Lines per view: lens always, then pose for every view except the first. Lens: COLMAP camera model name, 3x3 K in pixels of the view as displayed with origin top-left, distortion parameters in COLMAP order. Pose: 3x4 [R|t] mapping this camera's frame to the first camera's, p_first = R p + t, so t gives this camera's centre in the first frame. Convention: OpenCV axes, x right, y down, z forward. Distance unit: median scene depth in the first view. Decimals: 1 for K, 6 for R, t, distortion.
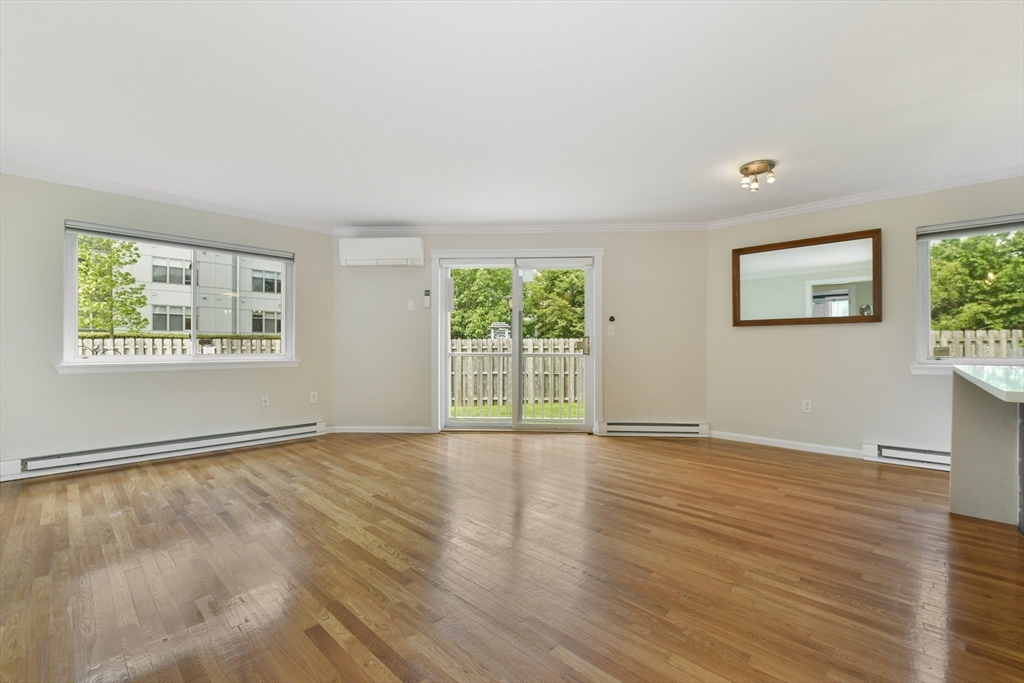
lens RADIAL K [[425.3, 0, 510.8], [0, 425.3, 347.0], [0, 0, 1]] dist [-0.012112, -0.000462]
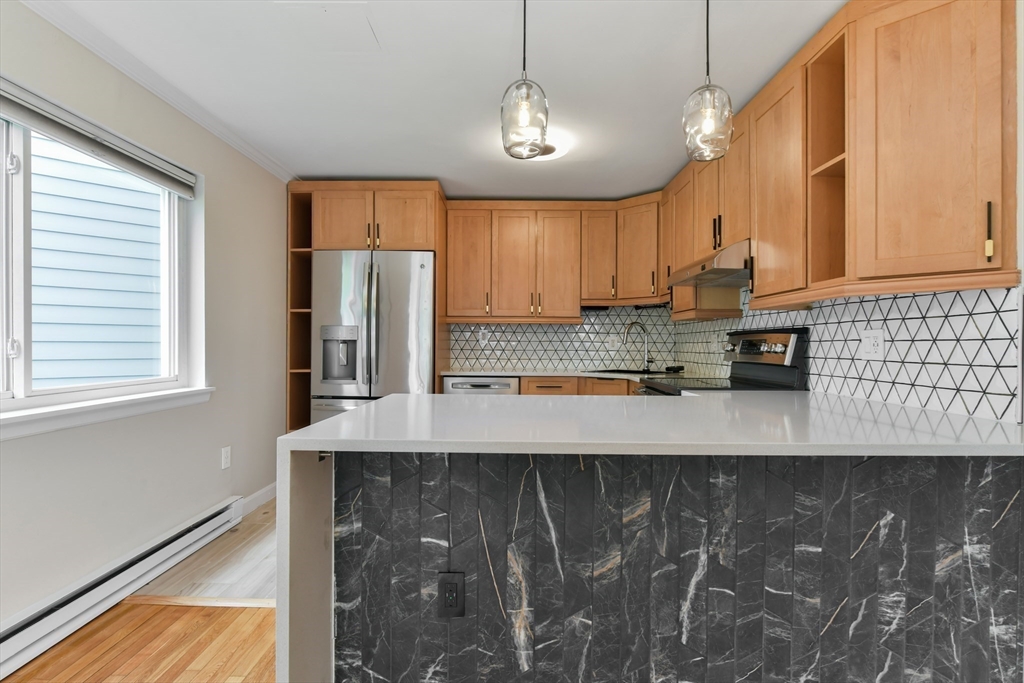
lens RADIAL K [[508.2, 0, 515.6], [0, 508.2, 345.4], [0, 0, 1]] dist [-0.009793, -0.000040]
pose [[-0.689545, -0.005844, 0.724219, 0.472288], [-0.005175, 0.999982, 0.003142, -0.033053], [-0.724224, -0.001581, -0.689563, 0.935336]]
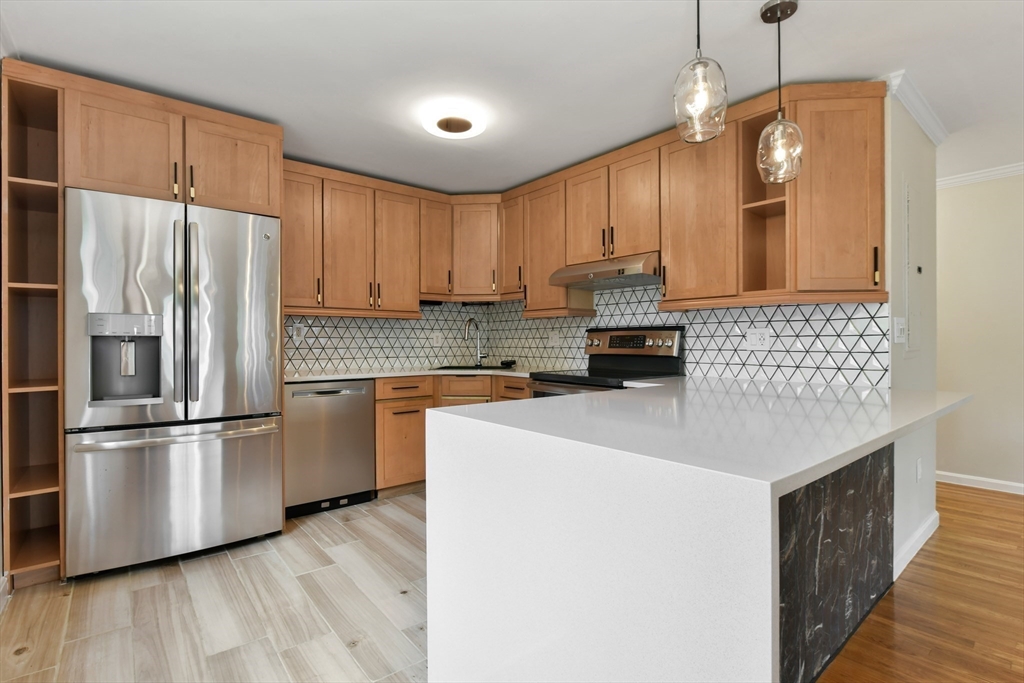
lens RADIAL K [[484.1, 0, 515.0], [0, 484.1, 343.7], [0, 0, 1]] dist [-0.007211, -0.000232]
pose [[-0.992666, 0.000735, 0.120885, 0.944394], [0.001492, 0.999980, 0.006171, -0.032319], [-0.120878, 0.006306, -0.992647, 1.050691]]
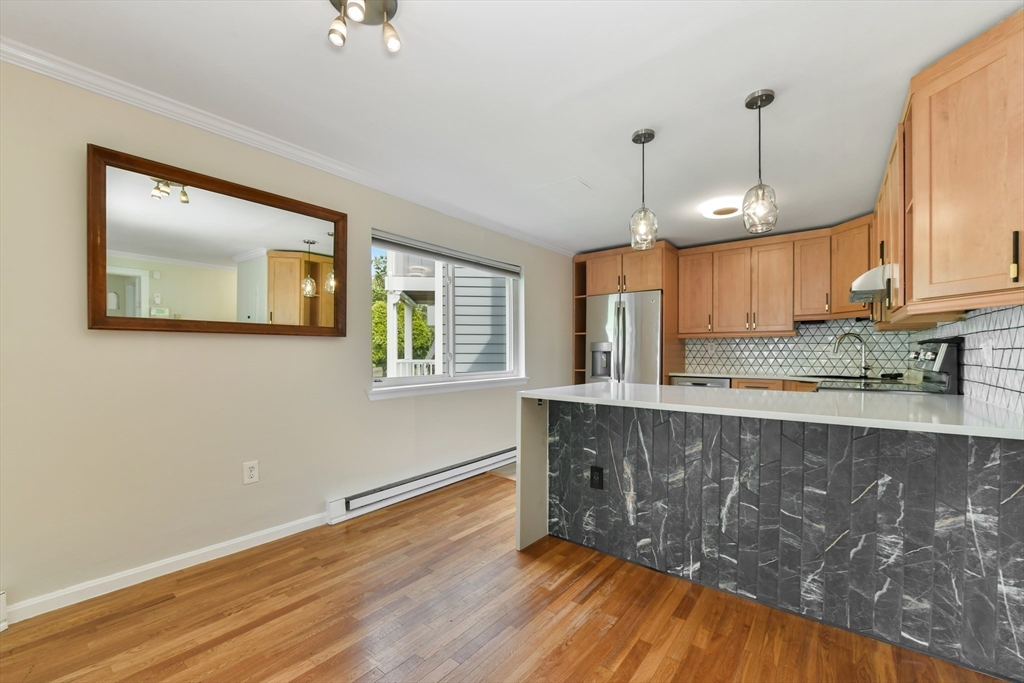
lens RADIAL K [[415.6, 0, 517.5], [0, 415.6, 356.3], [0, 0, 1]] dist [-0.009441, -0.000088]
pose [[-0.098860, -0.008154, 0.995068, 0.113786], [0.000465, 0.999966, 0.008241, -0.034163], [-0.995101, 0.001277, -0.098853, 0.881134]]
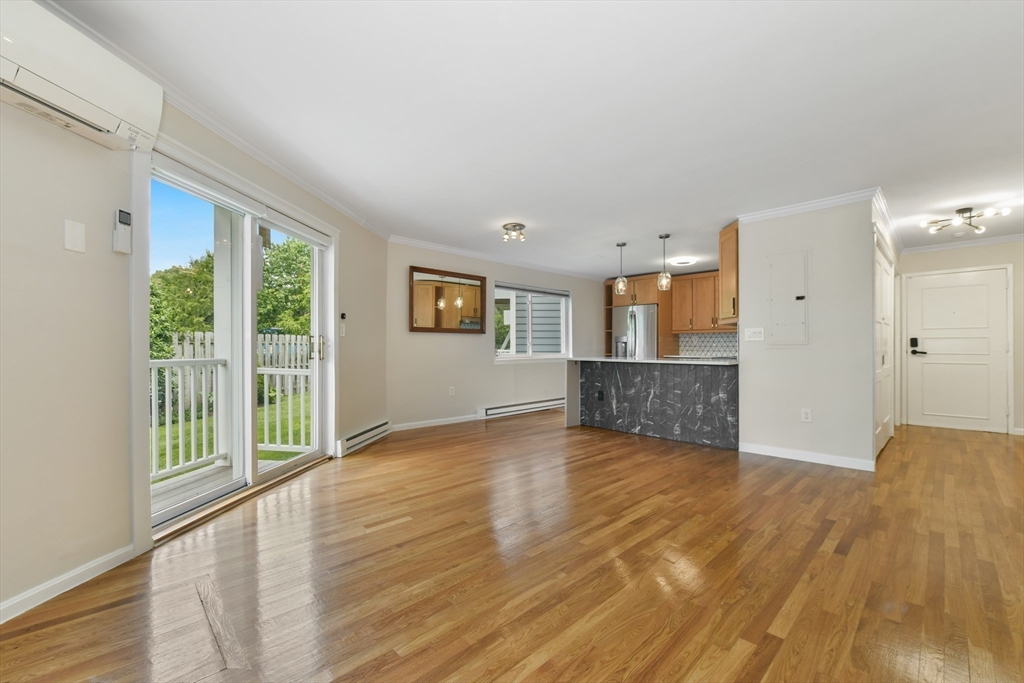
lens RADIAL K [[425.3, 0, 510.8], [0, 425.3, 347.0], [0, 0, 1]] dist [-0.012112, -0.000462]
pose [[0.049565, 0.002189, 0.998769, -0.895394], [-0.000220, 0.999998, -0.002180, -0.004574], [-0.998771, -0.000112, 0.049565, 0.945058]]
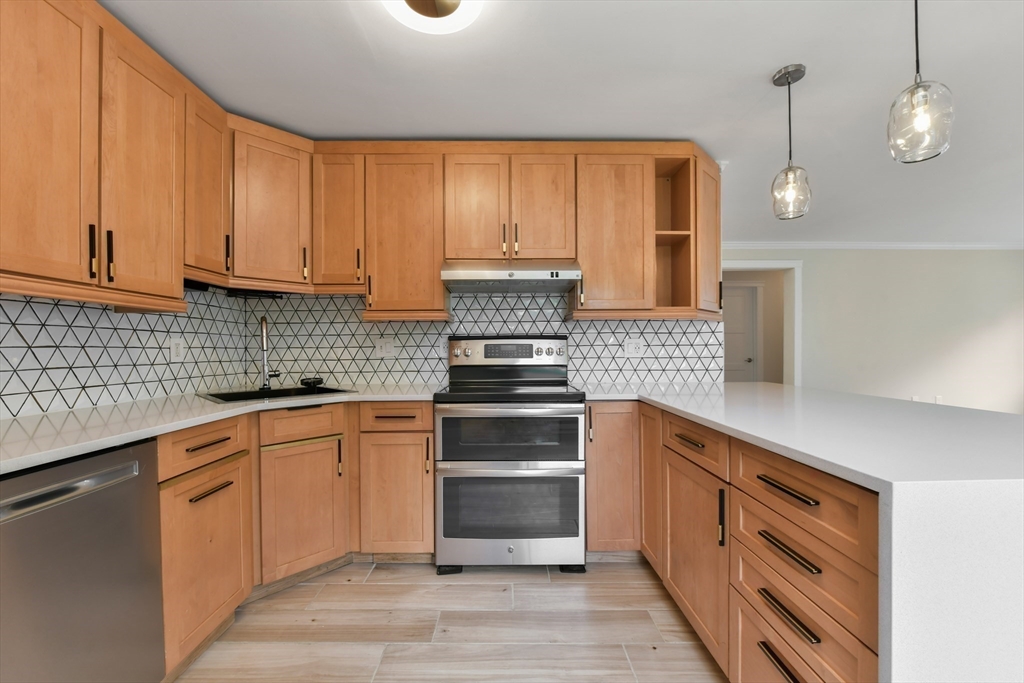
lens RADIAL K [[414.9, 0, 510.0], [0, 414.9, 346.5], [0, 0, 1]] dist [-0.003196, -0.000141]
pose [[-0.717315, 0.002258, -0.696745, 1.398153], [0.005776, 0.999980, -0.002706, -0.036368], [0.696725, -0.005966, -0.717314, 0.595572]]
